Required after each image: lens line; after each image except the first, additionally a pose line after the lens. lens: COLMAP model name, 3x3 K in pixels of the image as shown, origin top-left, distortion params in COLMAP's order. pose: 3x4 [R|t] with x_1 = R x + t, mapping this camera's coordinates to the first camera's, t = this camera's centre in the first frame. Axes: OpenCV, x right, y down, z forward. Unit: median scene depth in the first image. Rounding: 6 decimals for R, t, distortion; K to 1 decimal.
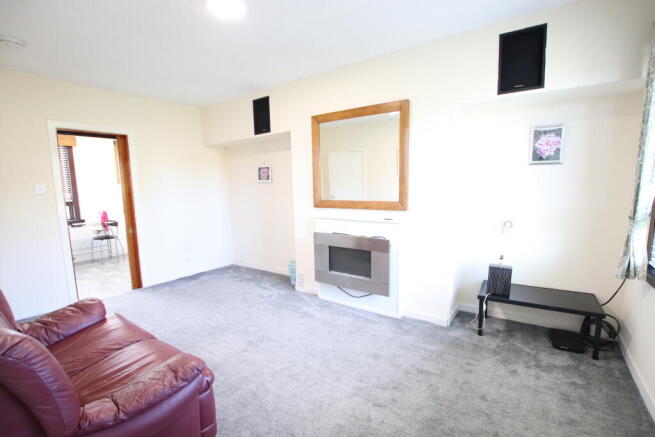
lens RADIAL K [[301.9, 0, 330.5], [0, 301.9, 224.3], [0, 0, 1]] dist [-0.026534, 0.001776]
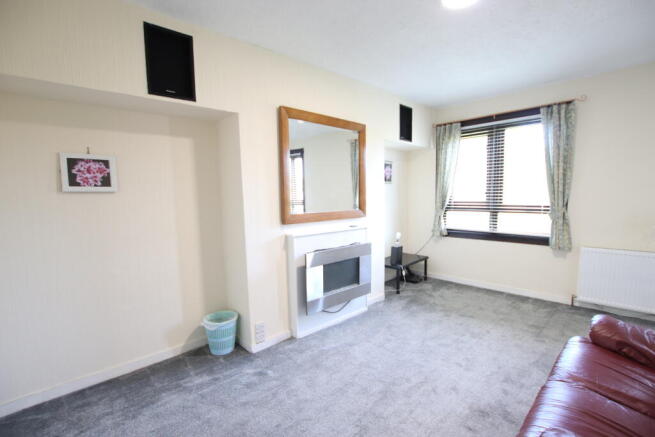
lens RADIAL K [[301.9, 0, 330.5], [0, 301.9, 224.3], [0, 0, 1]] dist [-0.026534, 0.001776]
pose [[0.199760, -0.080154, 0.976561, -0.822434], [0.144238, 0.988197, 0.051604, -0.084626], [-0.969171, 0.130549, 0.208963, 0.773763]]
